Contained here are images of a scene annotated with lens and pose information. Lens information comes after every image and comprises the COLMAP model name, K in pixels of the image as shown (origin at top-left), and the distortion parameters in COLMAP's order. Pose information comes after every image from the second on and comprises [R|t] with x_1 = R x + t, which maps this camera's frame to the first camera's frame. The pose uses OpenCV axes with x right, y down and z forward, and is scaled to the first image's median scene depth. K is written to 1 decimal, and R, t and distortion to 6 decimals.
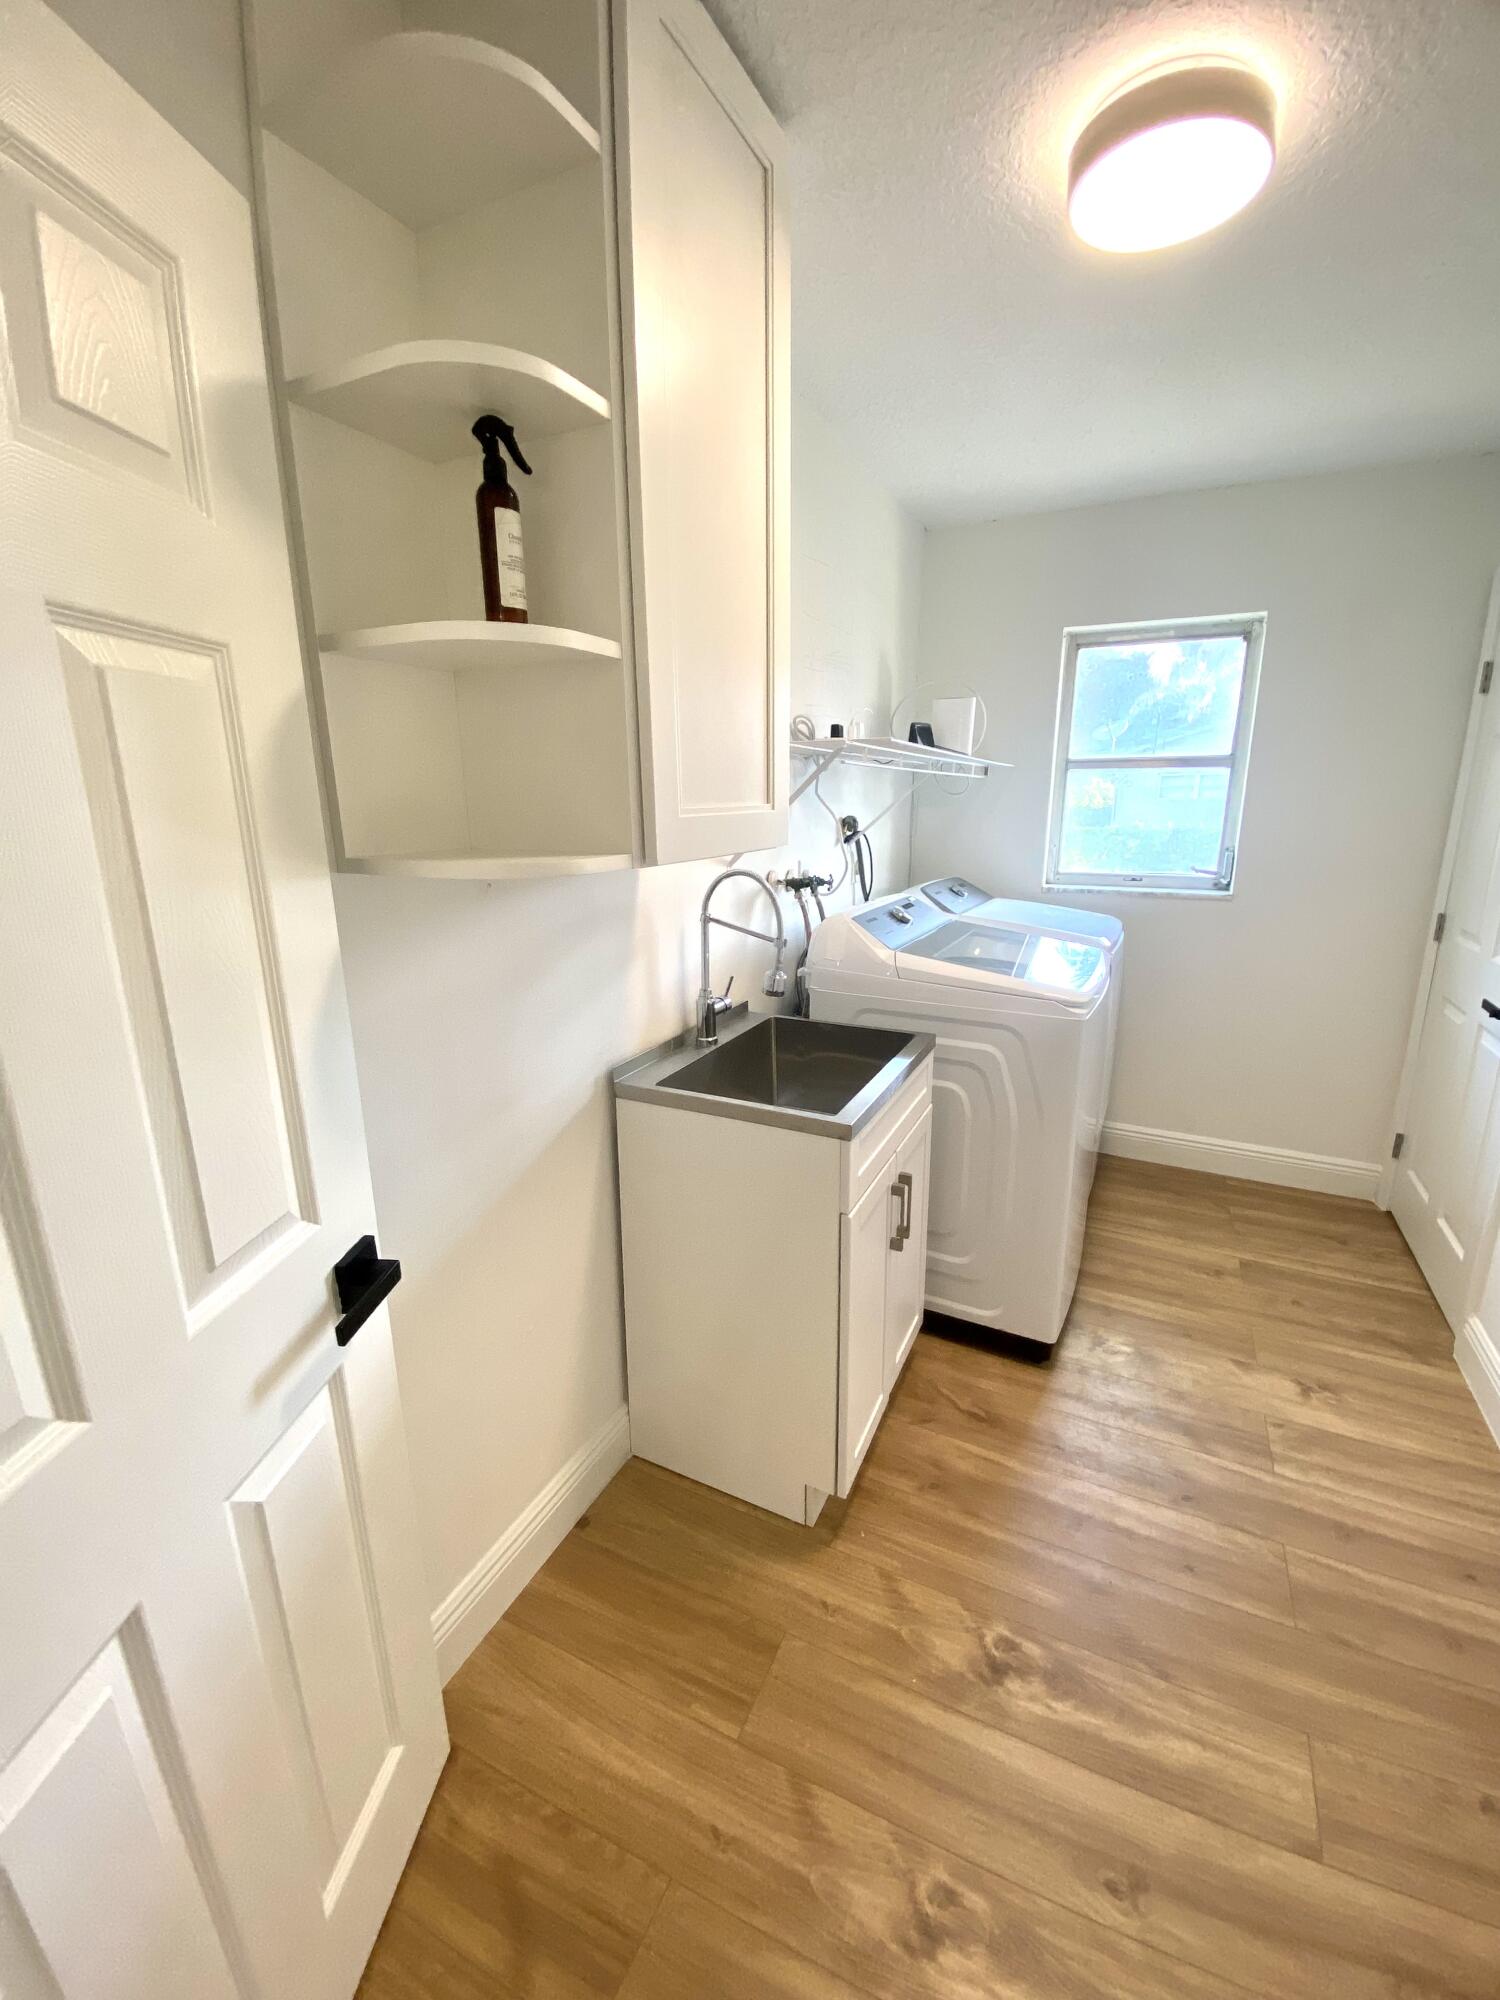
lens RADIAL K [[827.3, 0, 737.0], [0, 827.3, 1007.7], [0, 0, 1]] dist [-0.013352, -0.001443]
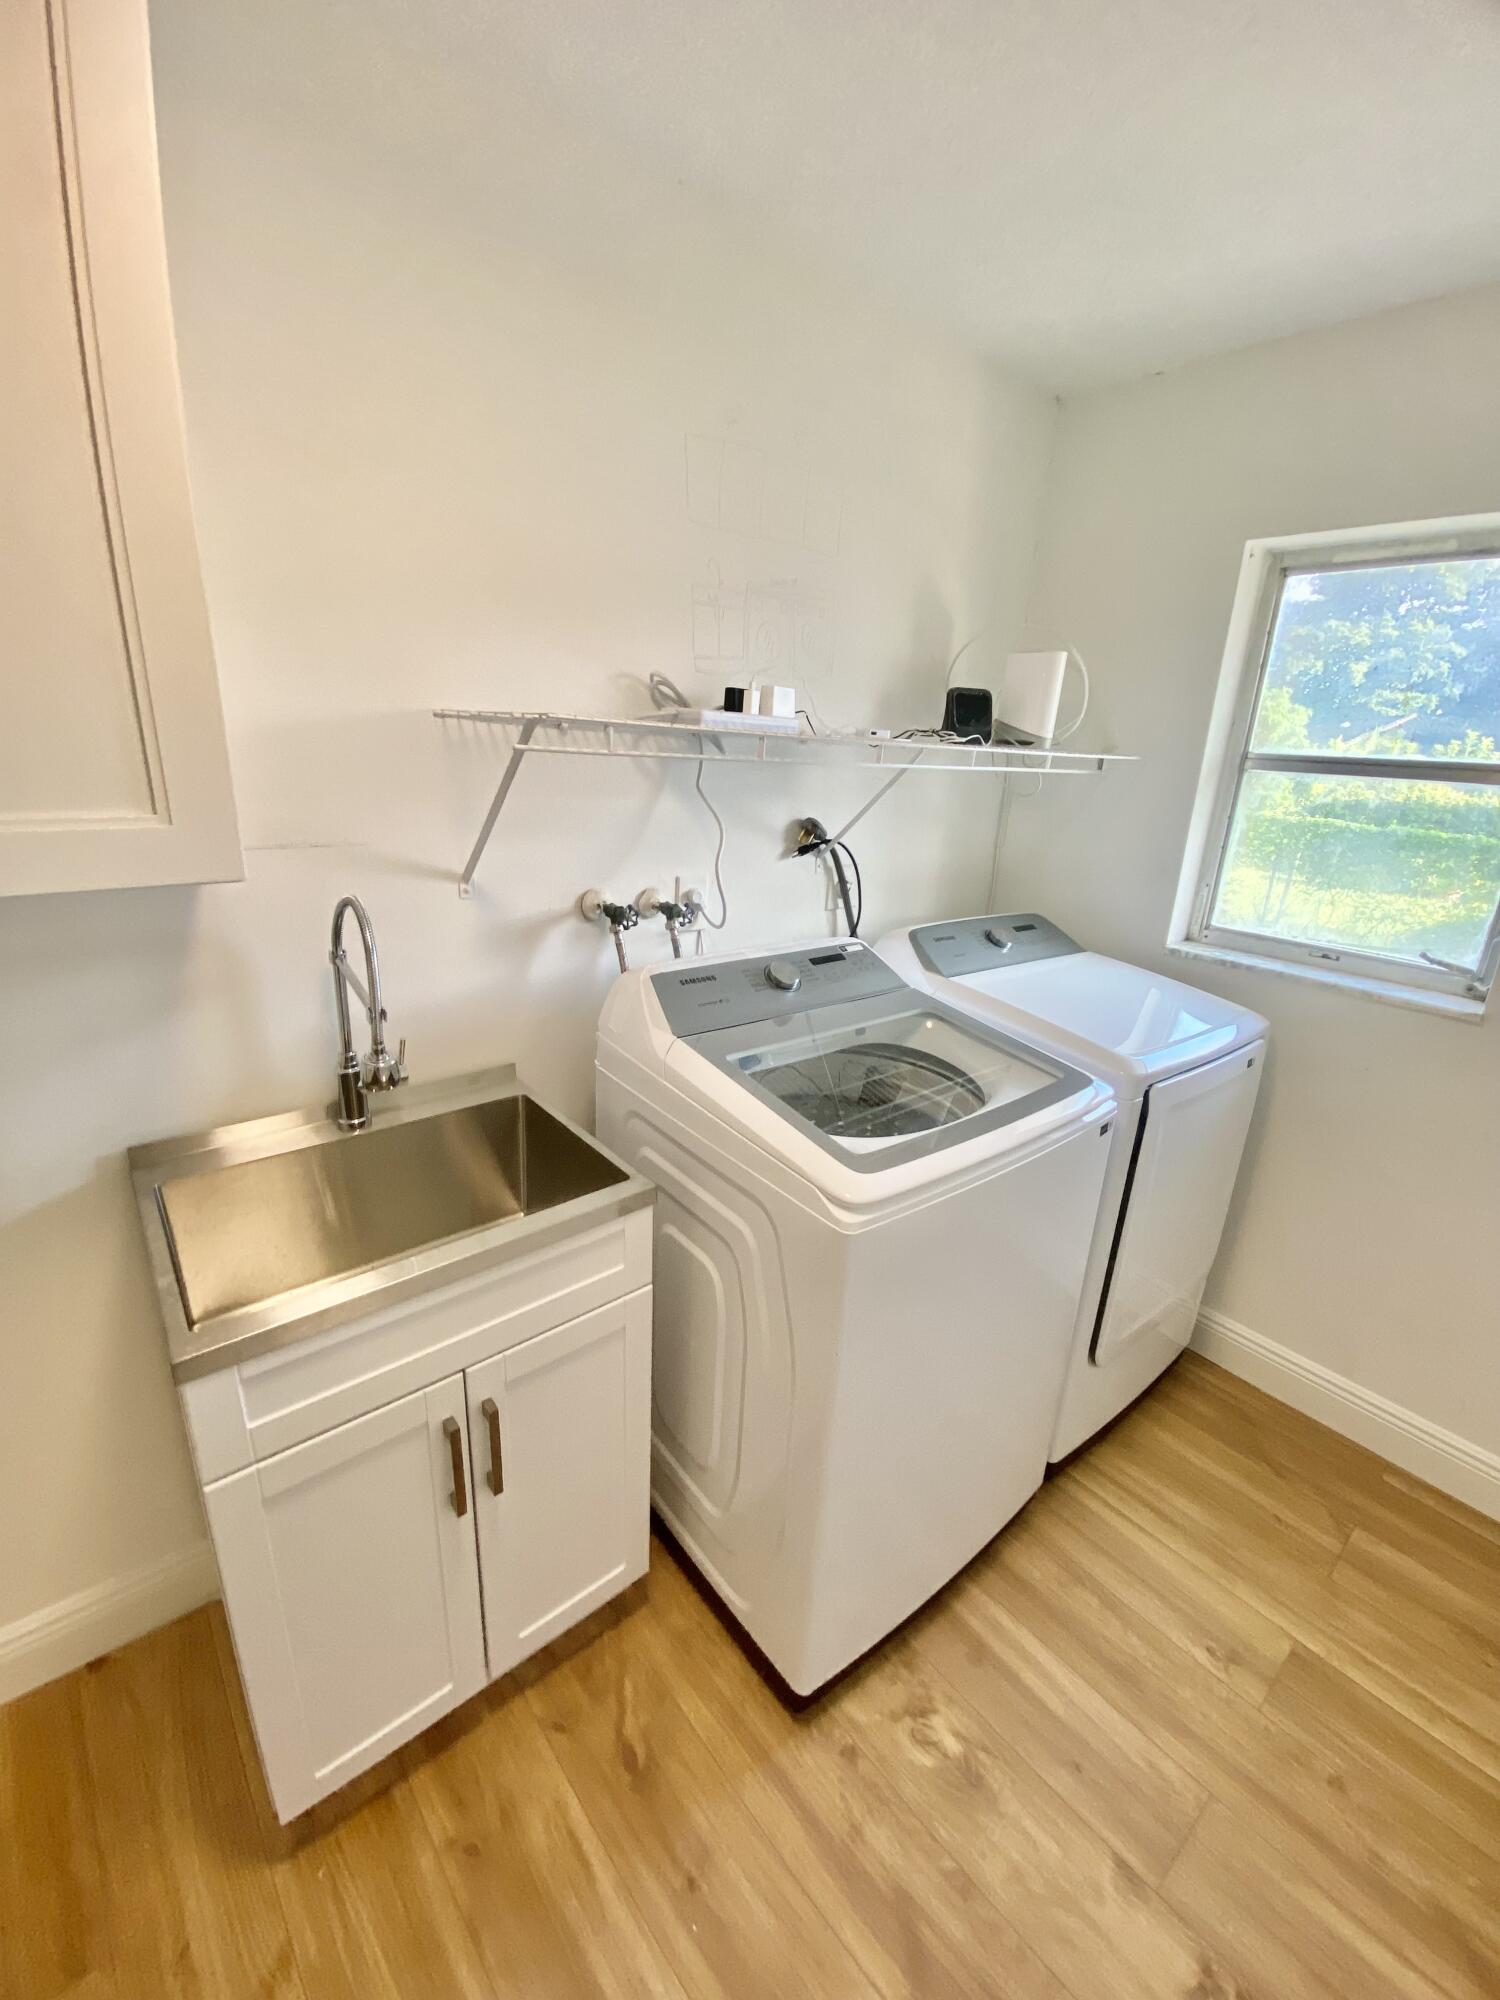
lens RADIAL K [[827.3, 0, 756.5], [0, 827.3, 993.1], [0, 0, 1]] dist [-0.013352, -0.001443]
pose [[0.914512, 0.171429, -0.366443, 0.360395], [-0.154058, 0.985106, 0.076375, -0.122949], [0.374078, -0.013393, 0.927301, 0.300402]]
